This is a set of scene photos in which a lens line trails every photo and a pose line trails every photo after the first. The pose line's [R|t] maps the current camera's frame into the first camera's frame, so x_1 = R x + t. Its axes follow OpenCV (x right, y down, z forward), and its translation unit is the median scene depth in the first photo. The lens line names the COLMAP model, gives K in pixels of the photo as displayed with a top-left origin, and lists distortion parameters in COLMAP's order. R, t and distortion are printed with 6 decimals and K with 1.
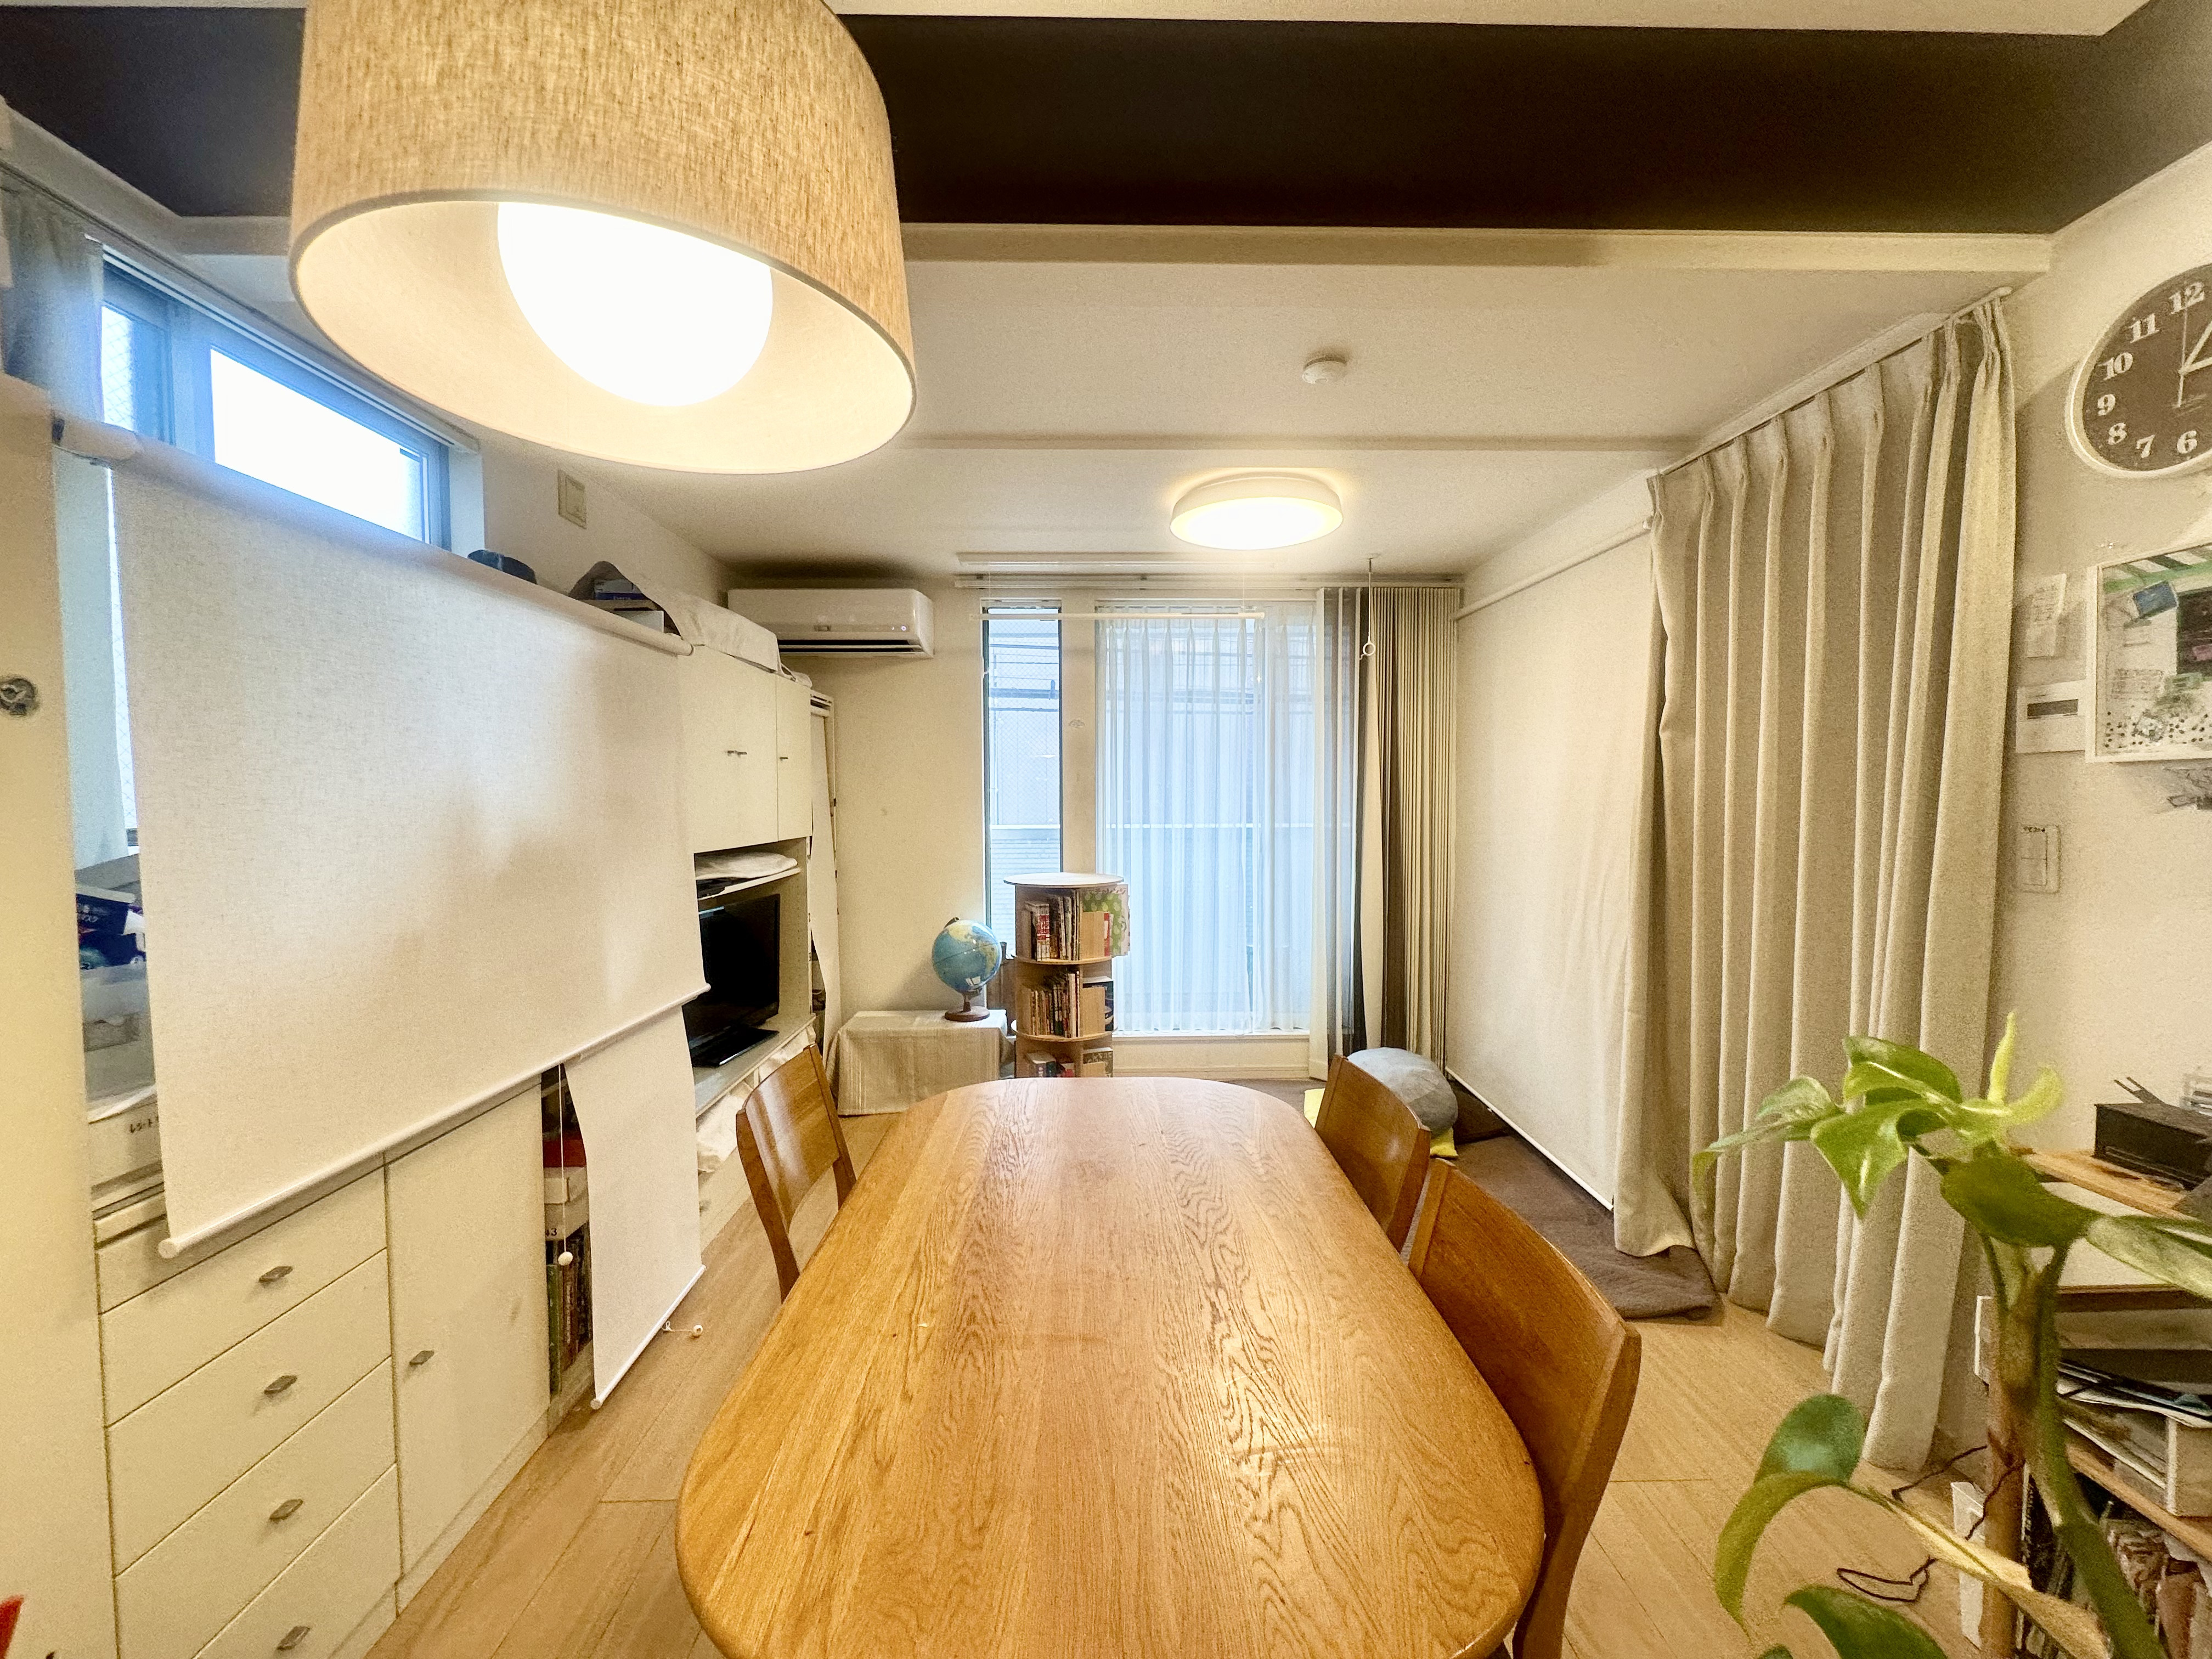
lens RADIAL K [[875.3, 0, 1105.9], [0, 875.3, 831.3], [0, 0, 1]] dist [-0.001731, -0.000052]
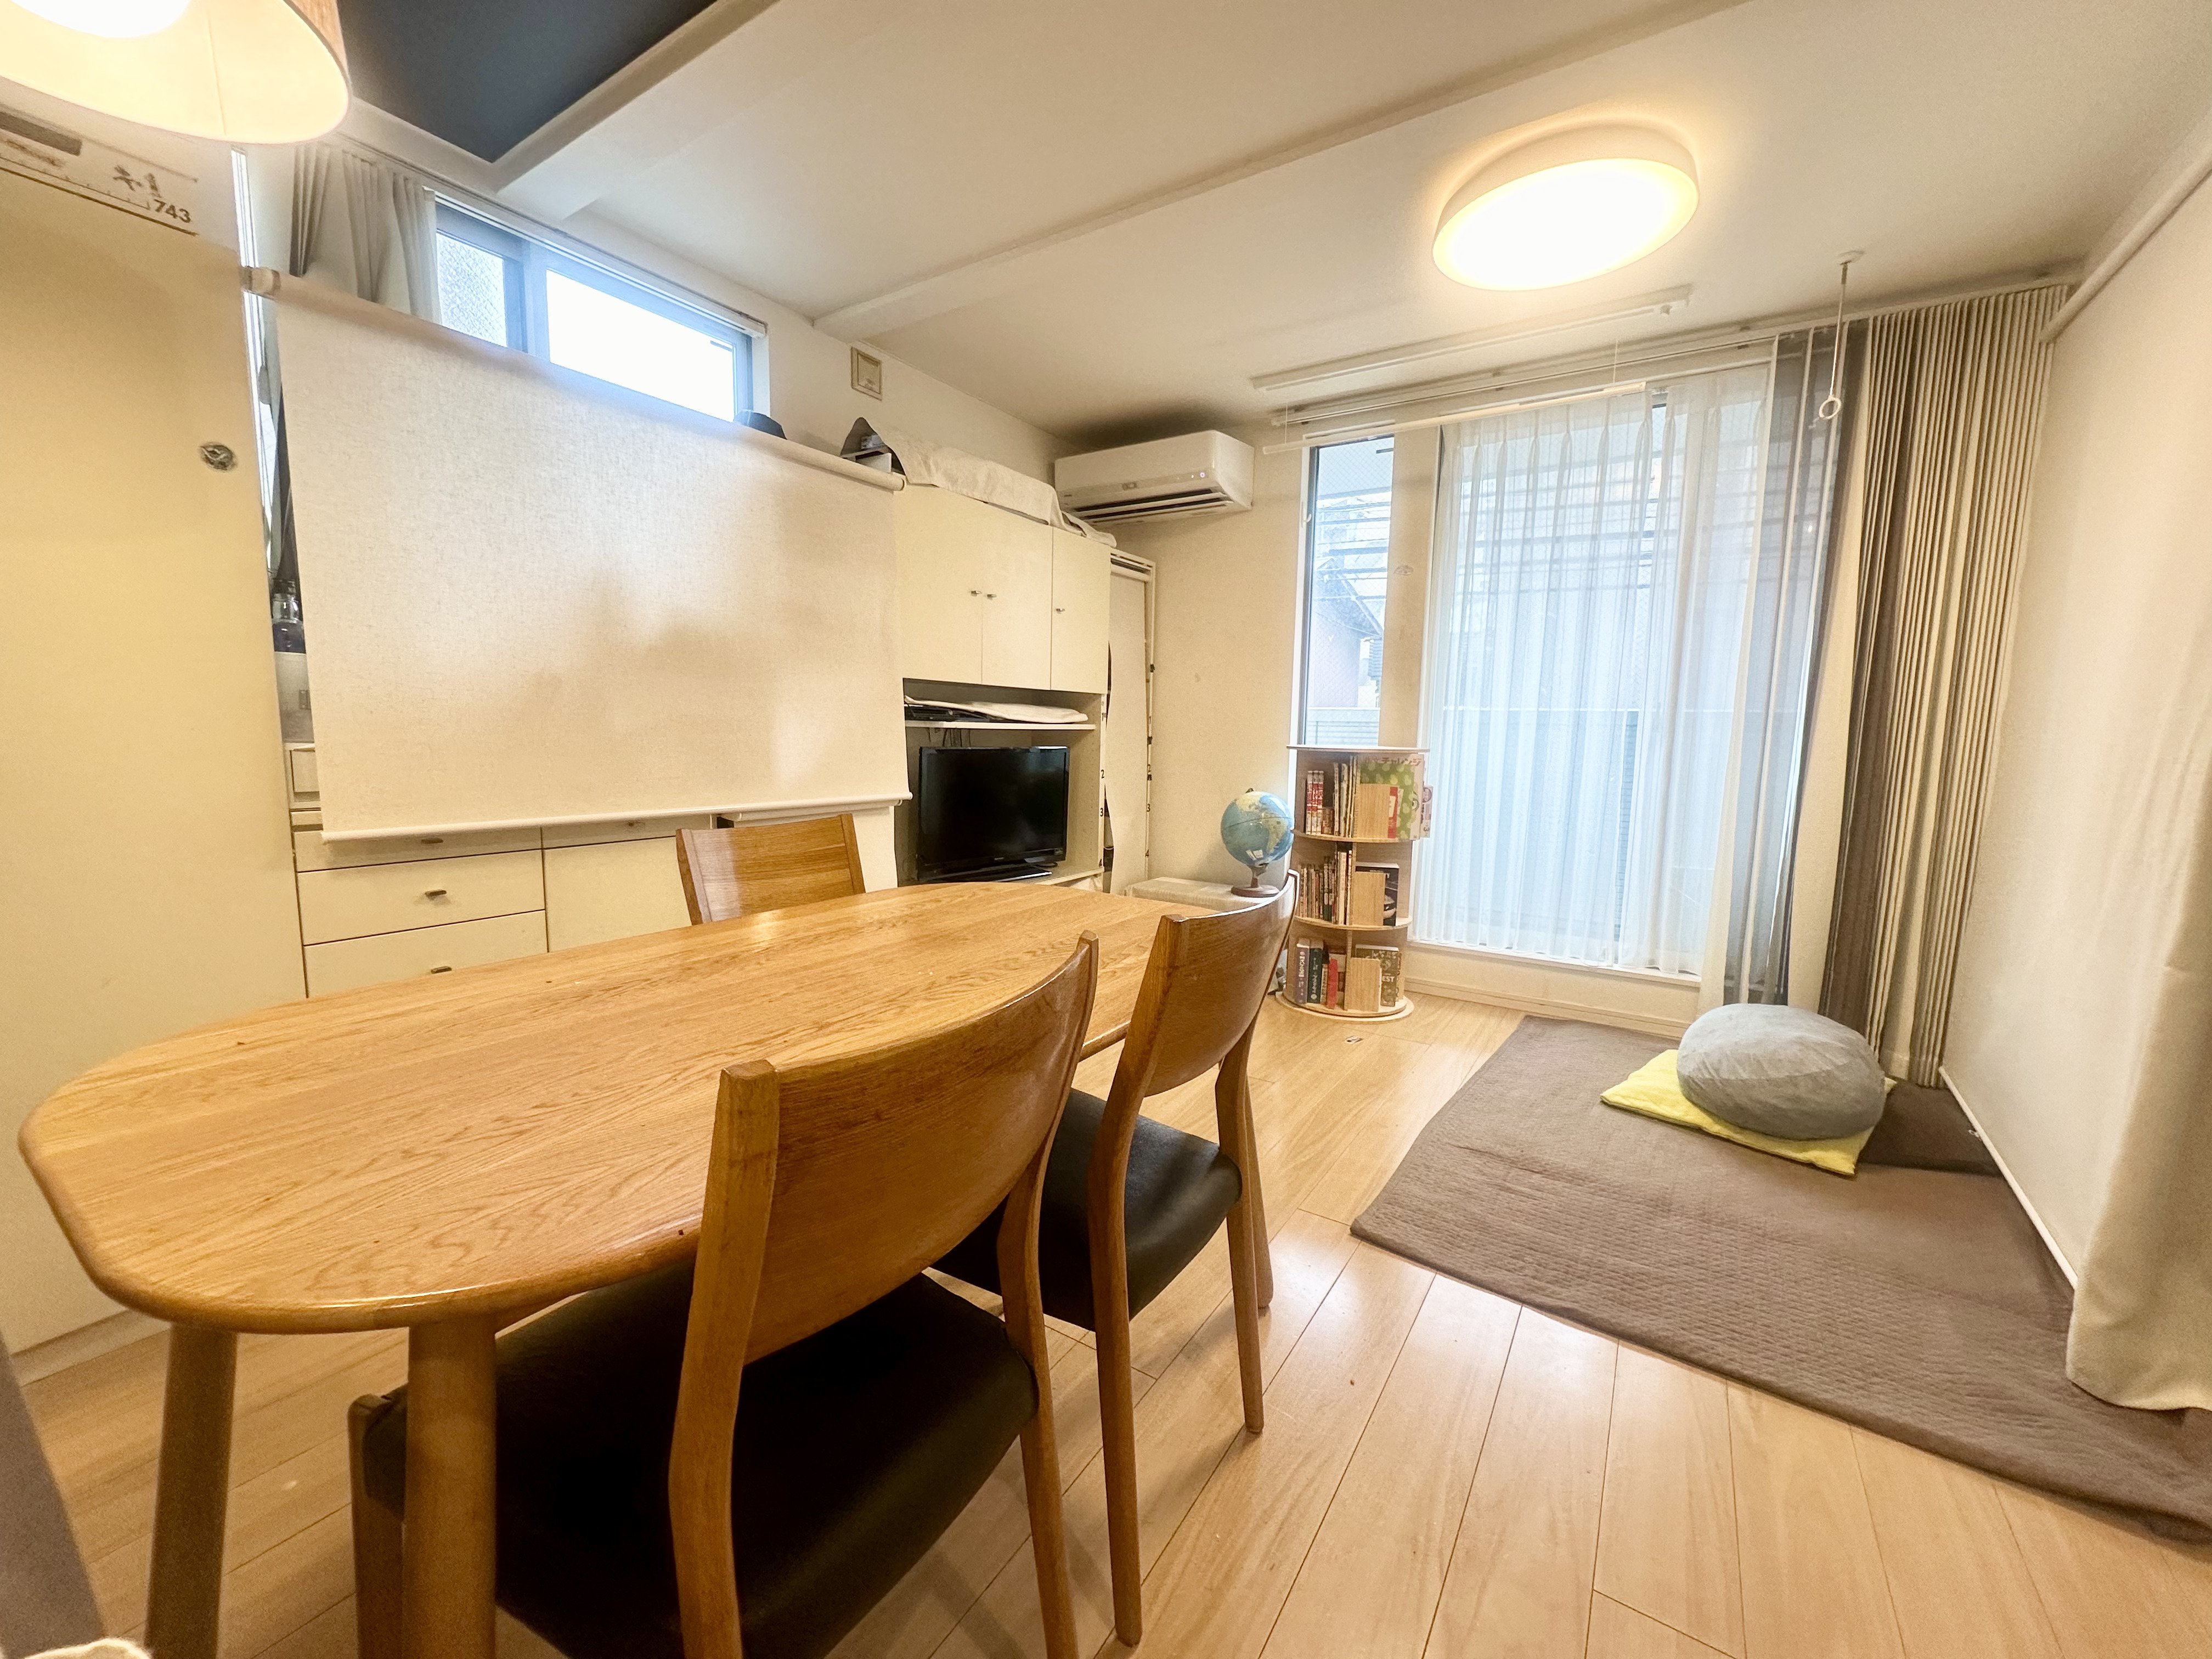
lens RADIAL K [[875.3, 0, 1105.9], [0, 875.3, 831.3], [0, 0, 1]] dist [-0.001731, -0.000052]
pose [[0.825954, 0.086306, -0.557092, 0.250340], [-0.045713, 0.995211, 0.086405, 0.077088], [0.561882, -0.045901, 0.825943, 0.145117]]
